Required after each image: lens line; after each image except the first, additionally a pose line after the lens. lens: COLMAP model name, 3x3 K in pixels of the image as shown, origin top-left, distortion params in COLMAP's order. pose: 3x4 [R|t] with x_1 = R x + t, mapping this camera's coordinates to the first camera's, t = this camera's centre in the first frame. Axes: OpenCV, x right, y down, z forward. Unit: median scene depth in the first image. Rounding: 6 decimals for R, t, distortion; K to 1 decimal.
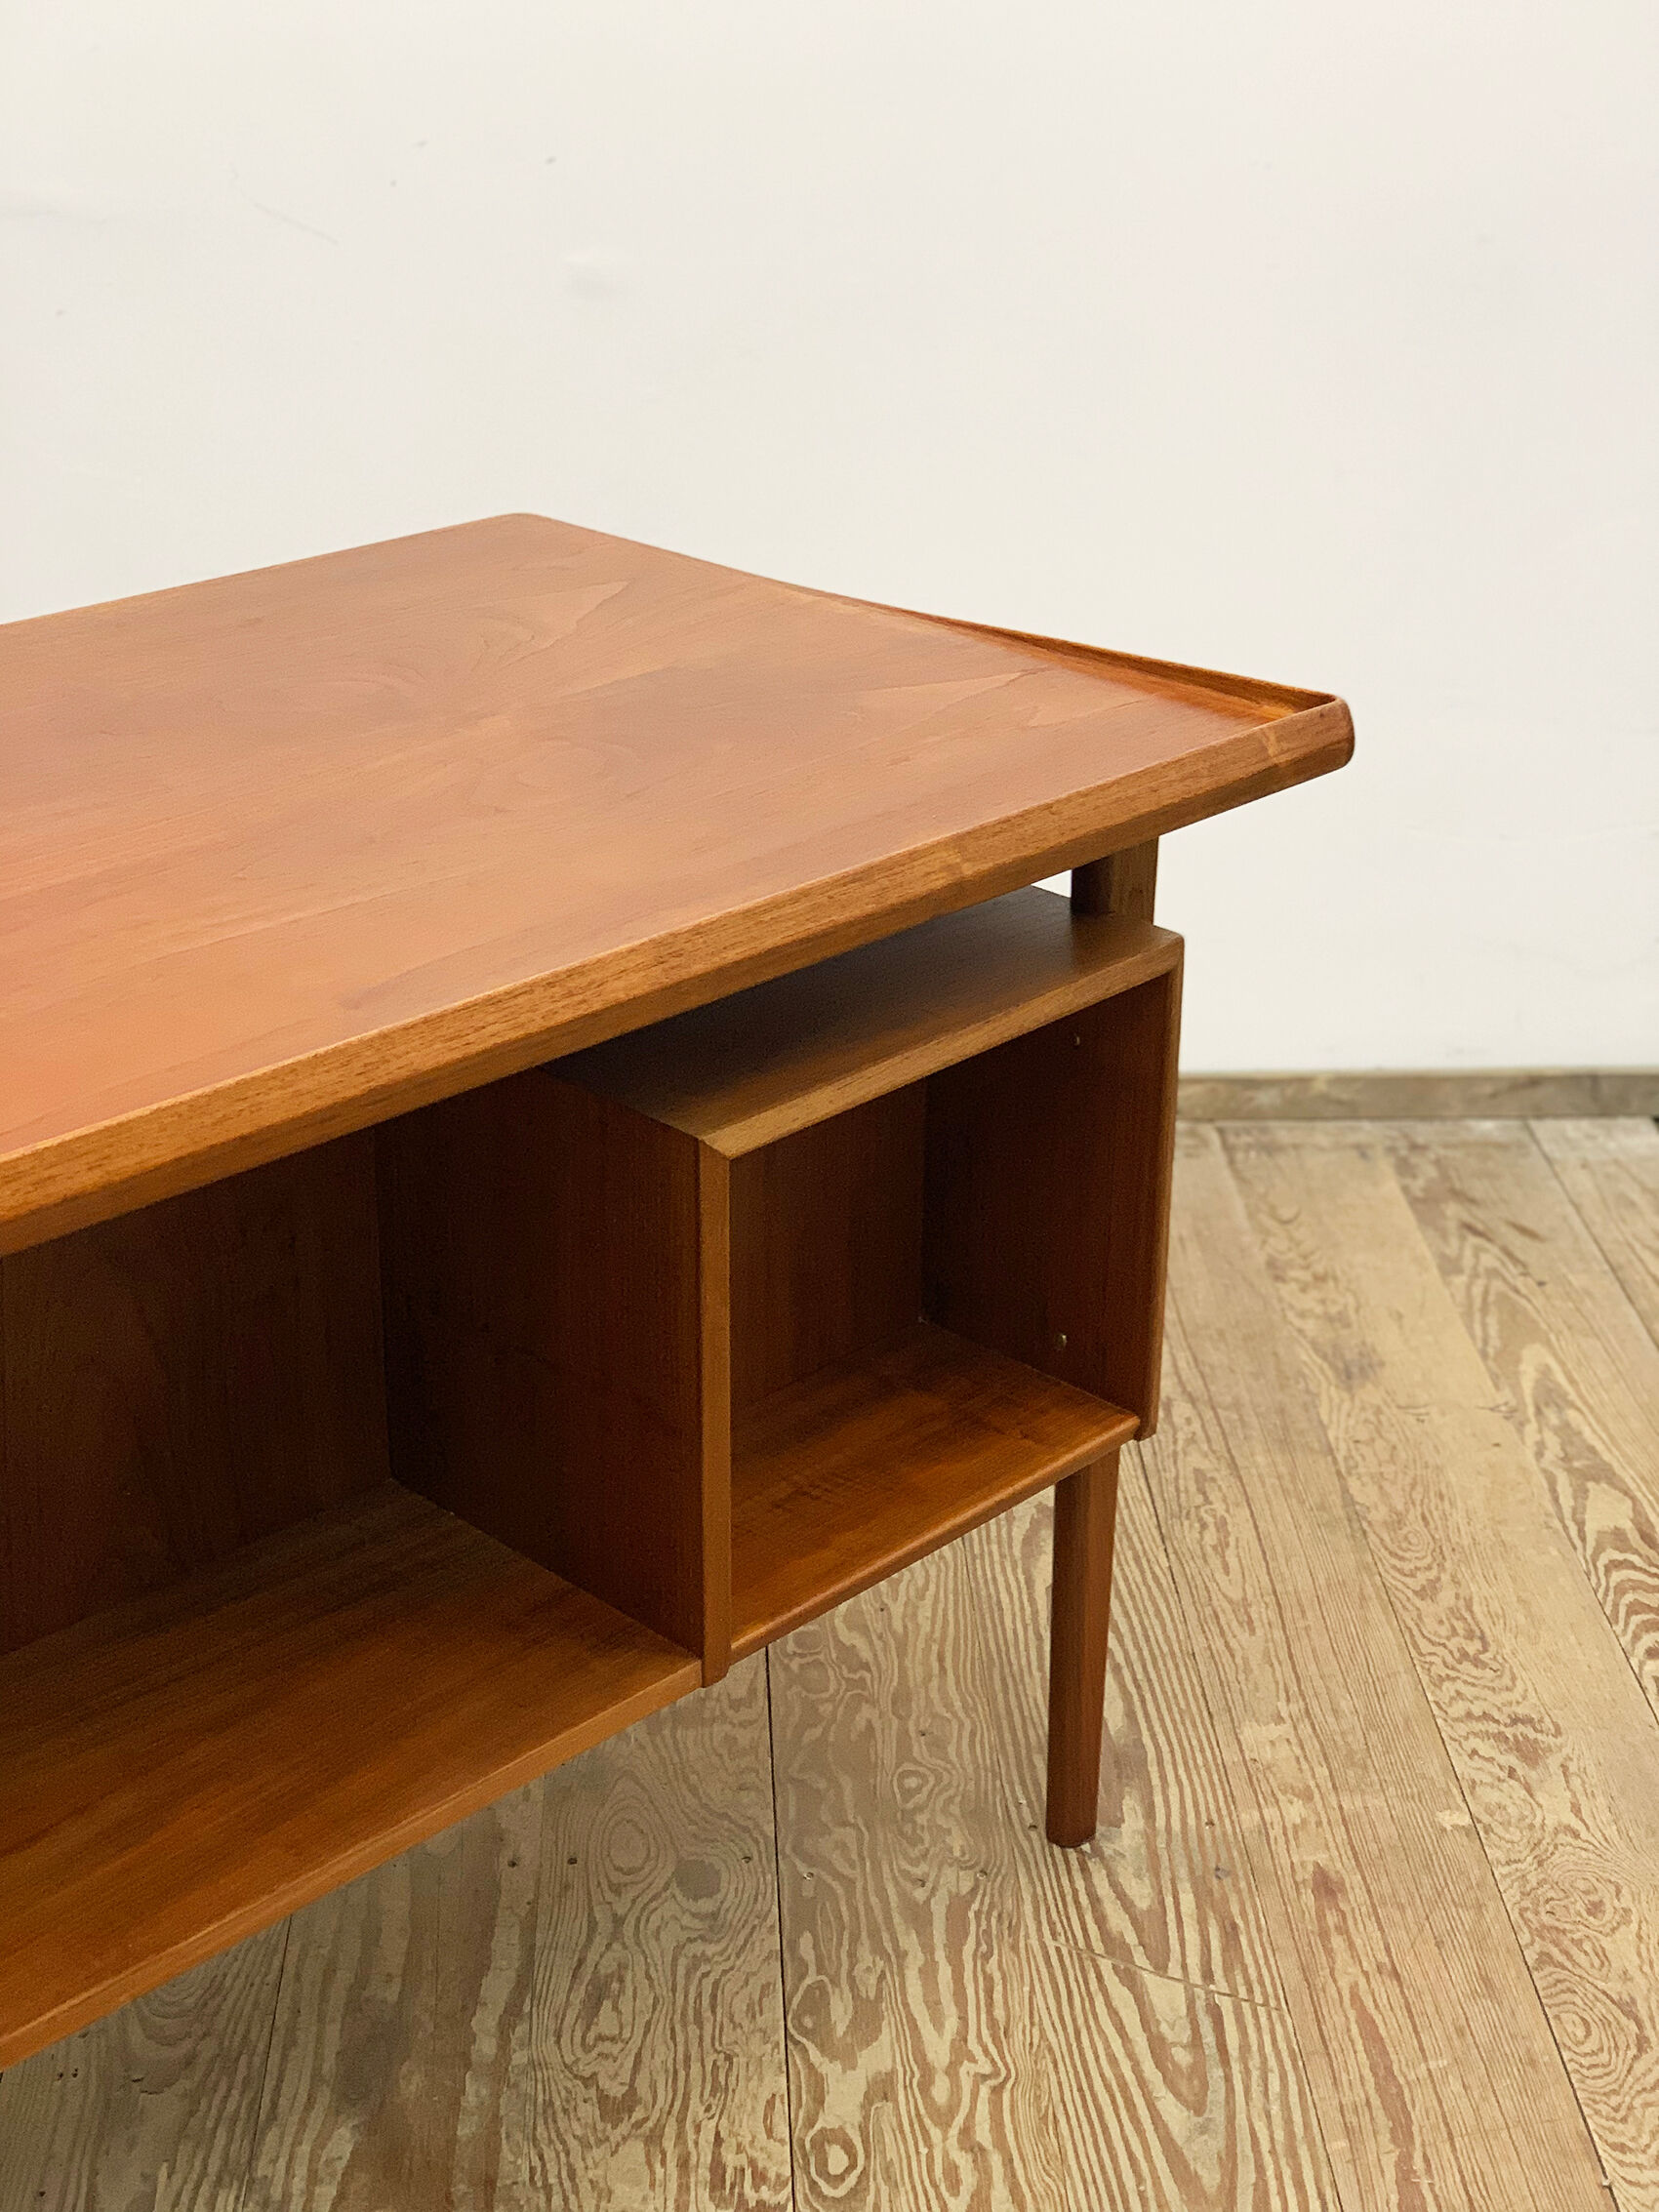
lens RADIAL K [[3258.1, 0, 829.5], [0, 3258.1, 1106.0], [0, 0, 1]] dist [0.239213, -1.005008]
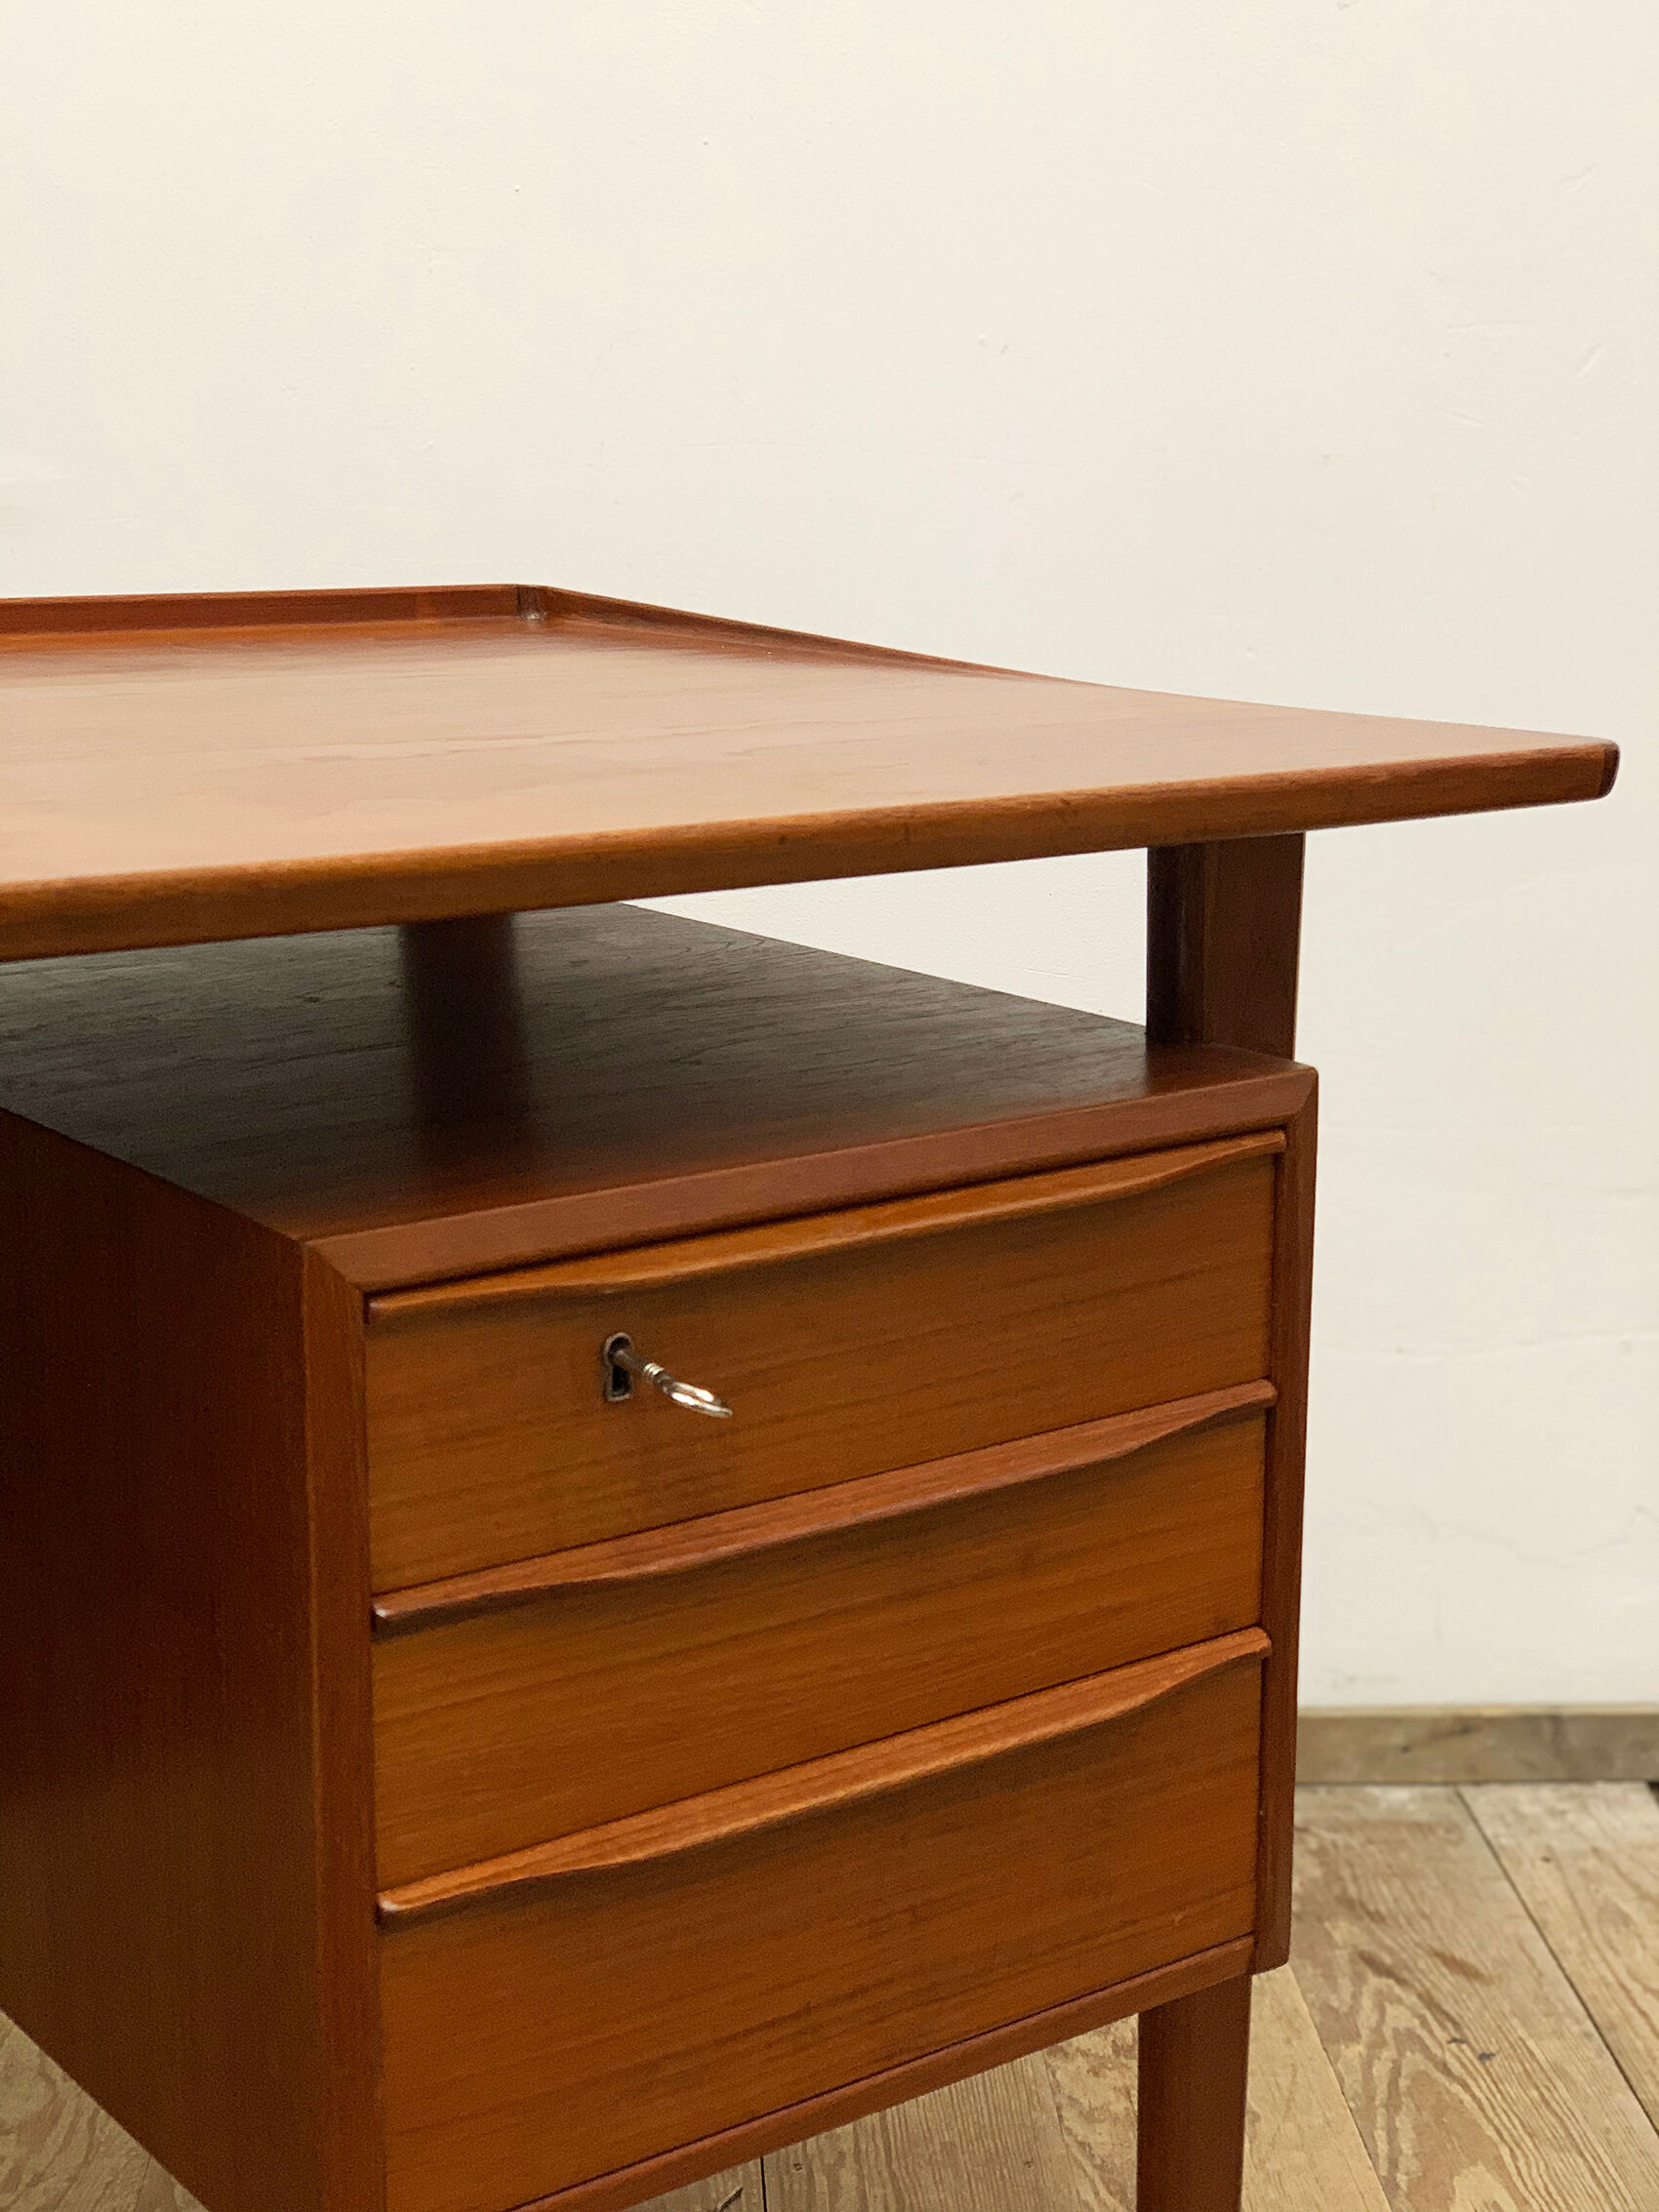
lens RADIAL K [[3258.1, 0, 829.5], [0, 3258.1, 1106.0], [0, 0, 1]] dist [0.239213, -1.005008]
pose [[0.999933, -0.002080, 0.011390, 0.104534], [0.004399, 0.978214, -0.207555, 0.009802], [-0.010710, 0.207591, 0.978157, 0.433093]]
